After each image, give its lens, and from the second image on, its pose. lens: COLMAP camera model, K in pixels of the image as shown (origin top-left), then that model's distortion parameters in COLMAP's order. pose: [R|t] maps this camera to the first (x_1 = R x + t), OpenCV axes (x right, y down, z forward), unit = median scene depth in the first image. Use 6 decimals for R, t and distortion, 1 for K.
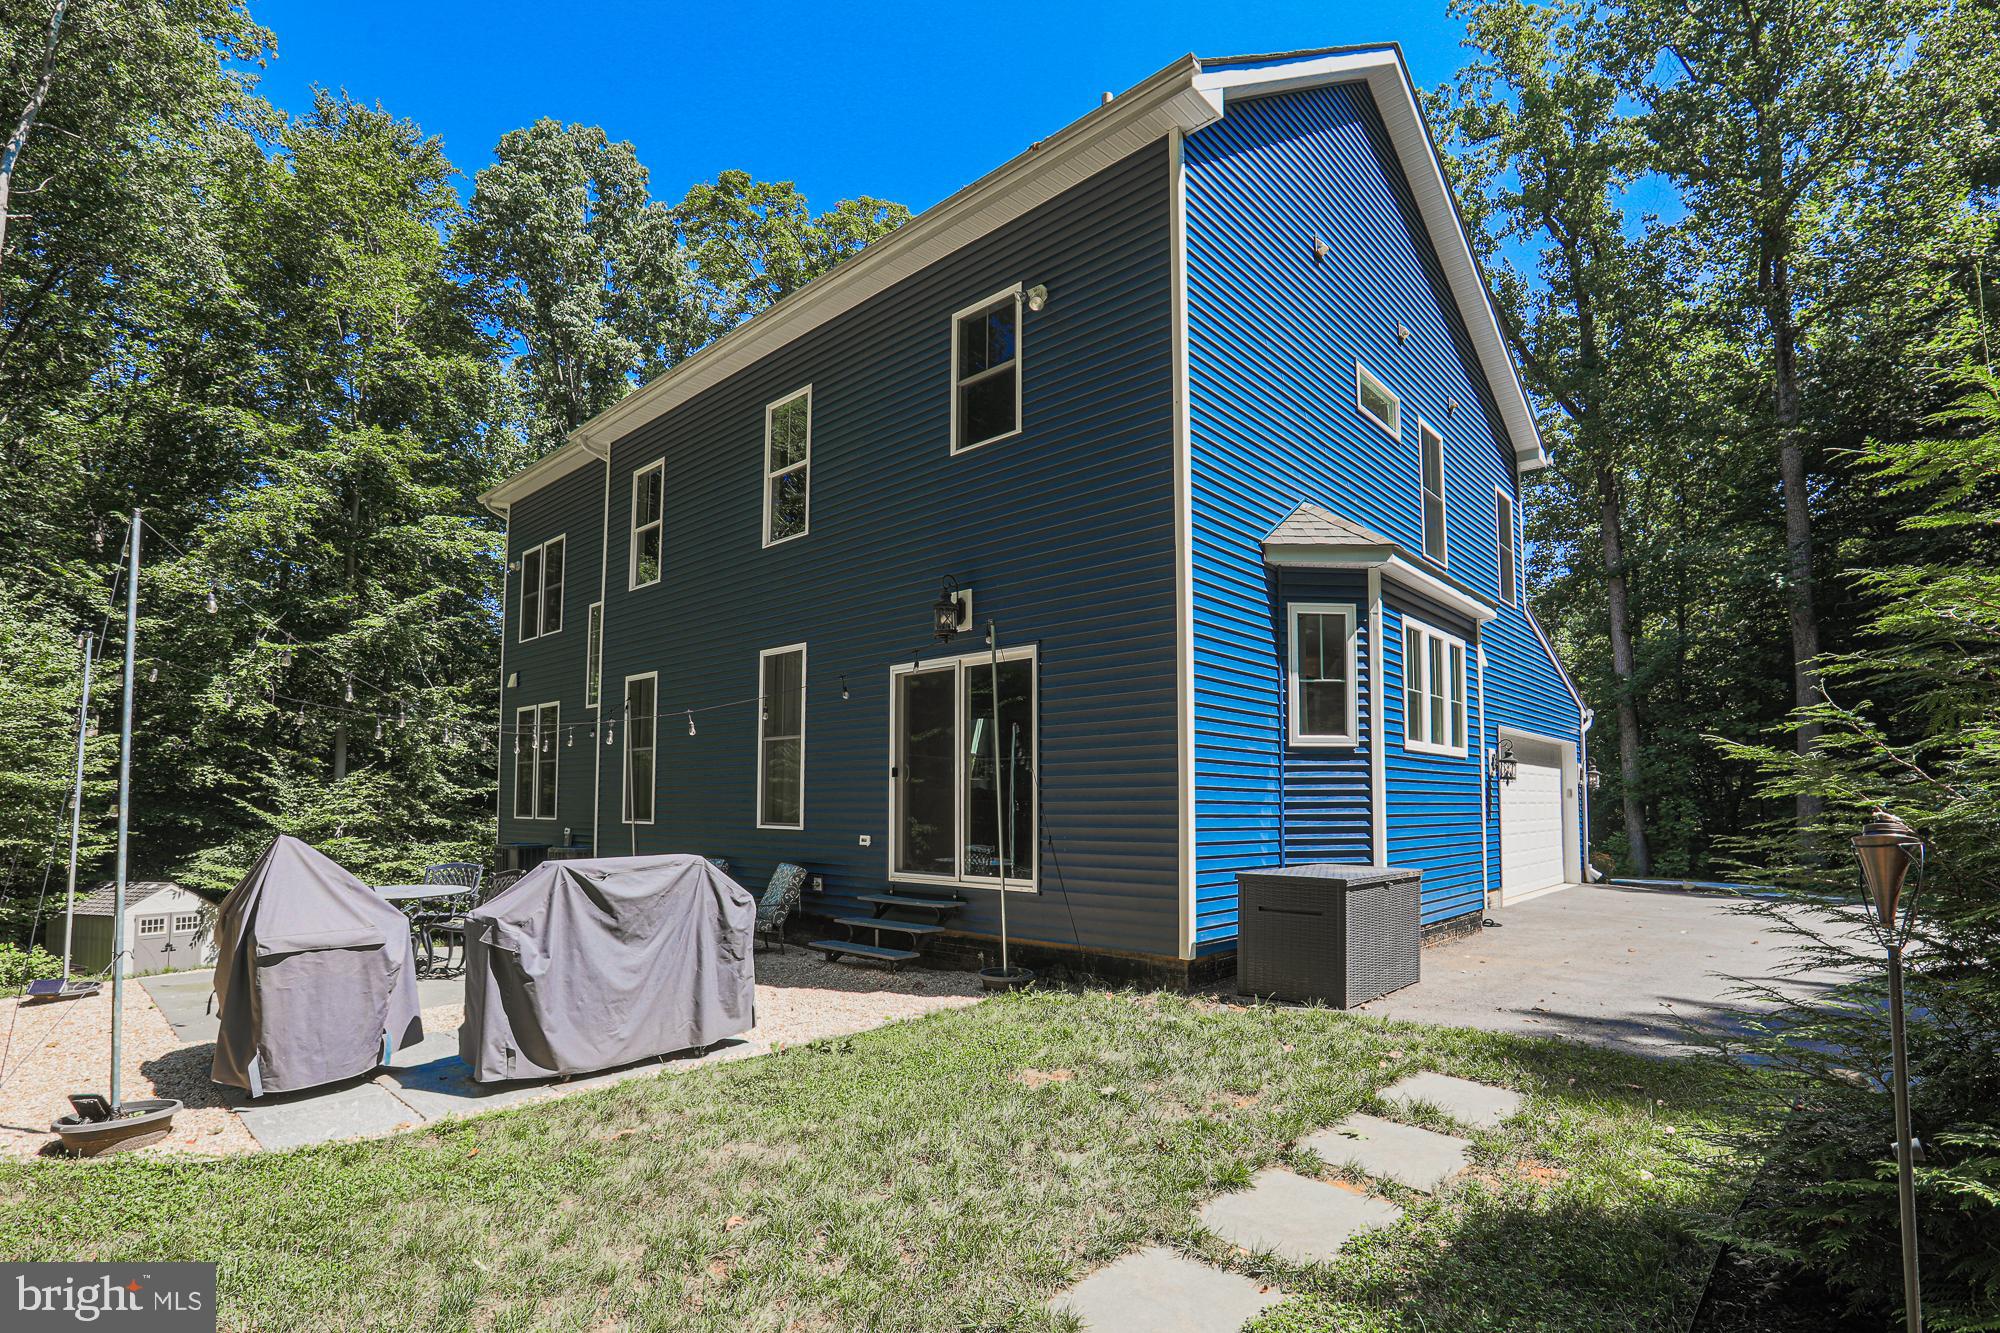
lens RADIAL K [[937.3, 0, 1048.1], [0, 937.3, 751.1], [0, 0, 1]] dist [-0.027566, 0.000207]
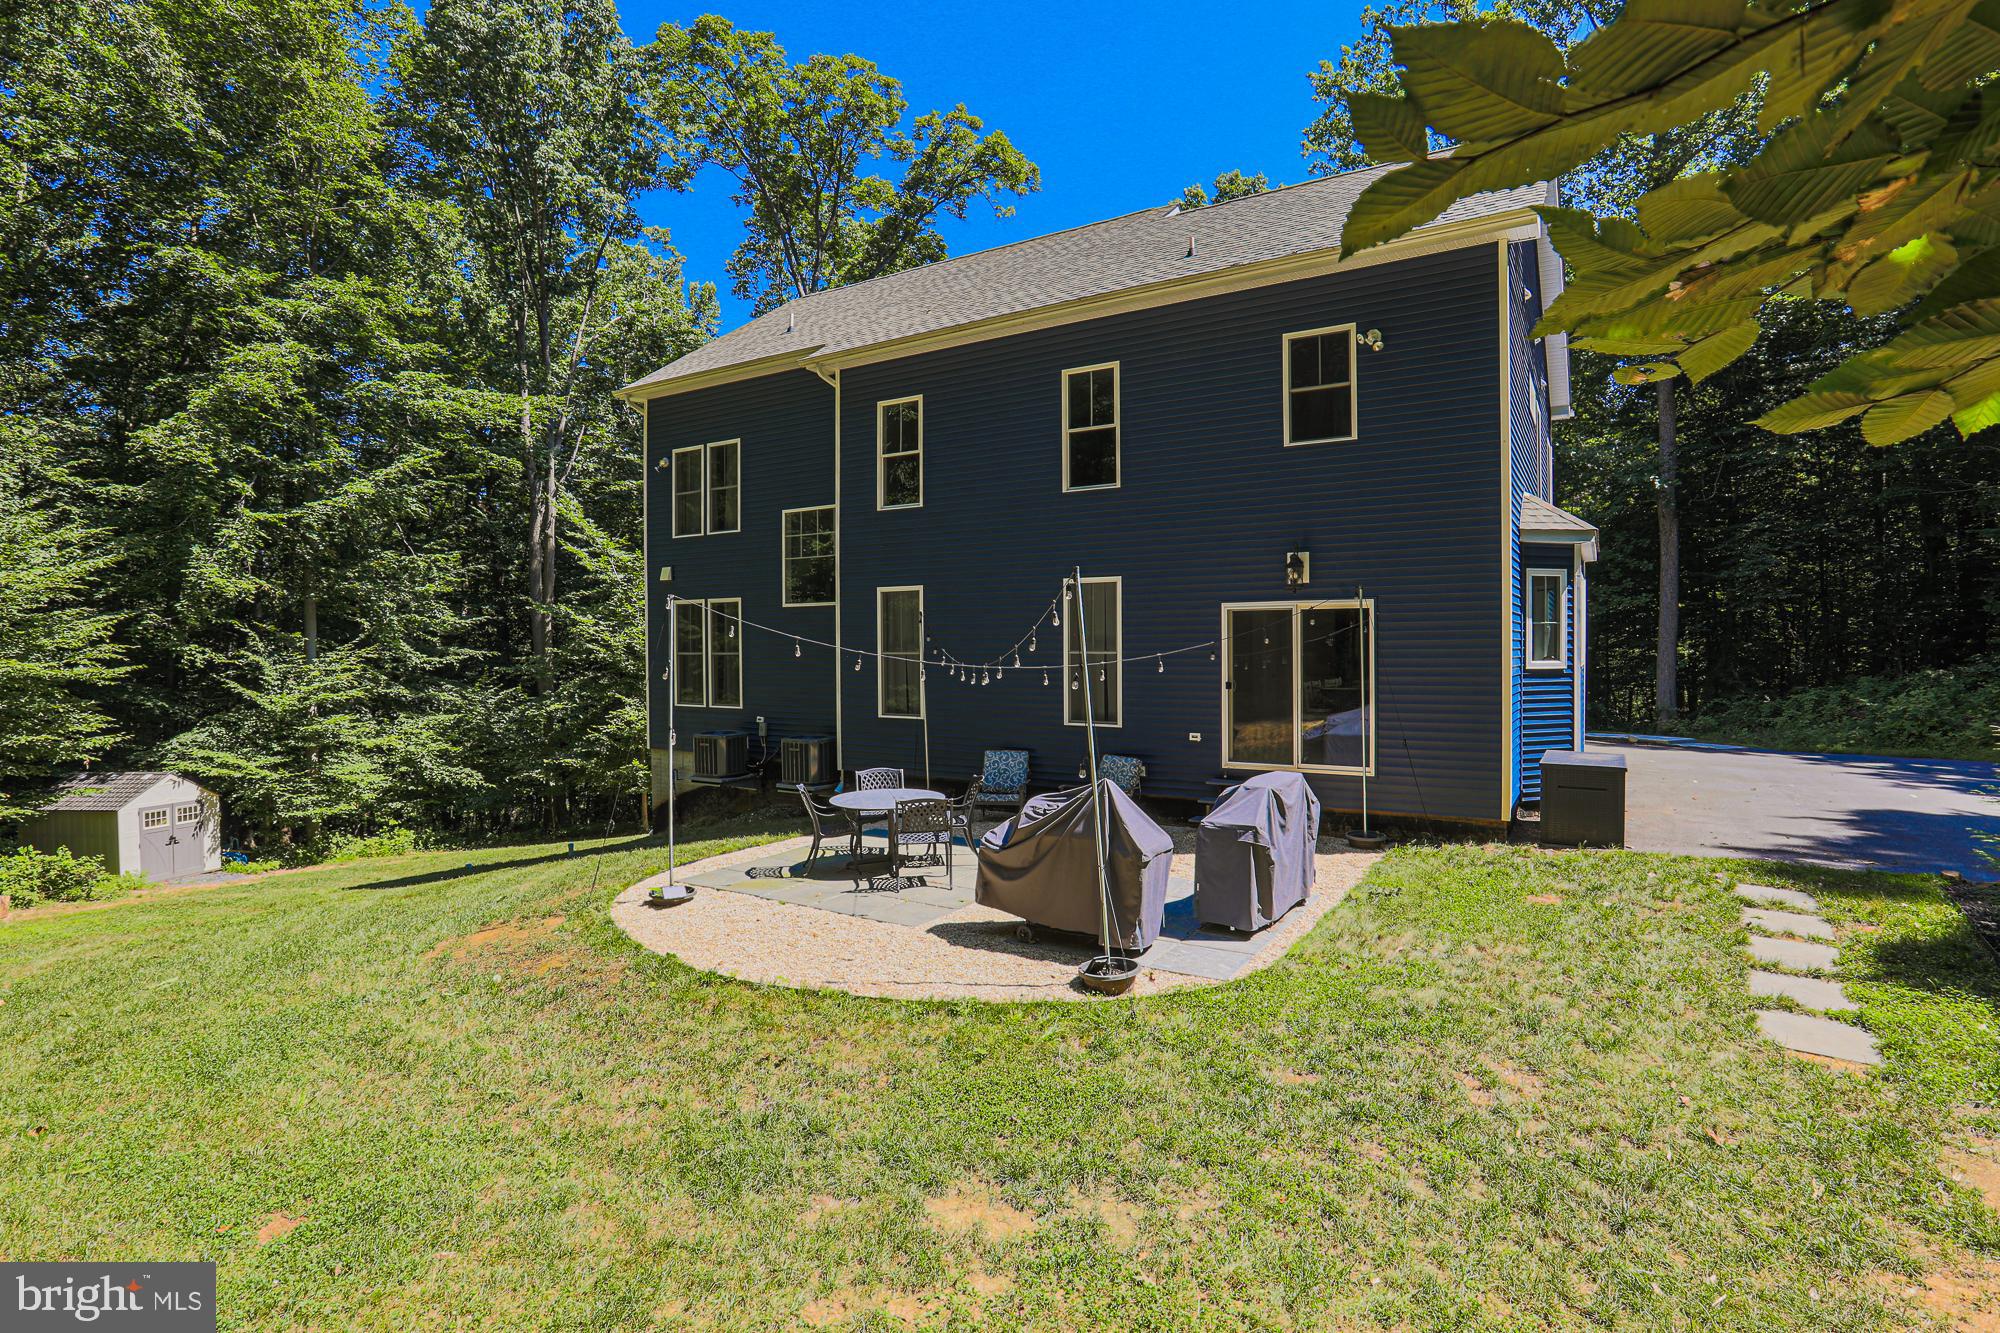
lens RADIAL K [[935.5, 0, 1072.9], [0, 935.5, 662.0], [0, 0, 1]] dist [-0.026229, 0.000148]
pose [[0.979746, -0.012257, 0.199871, -0.260836], [-0.002984, 0.997120, 0.075775, -0.044882], [-0.200224, -0.074837, 0.976888, -0.095009]]
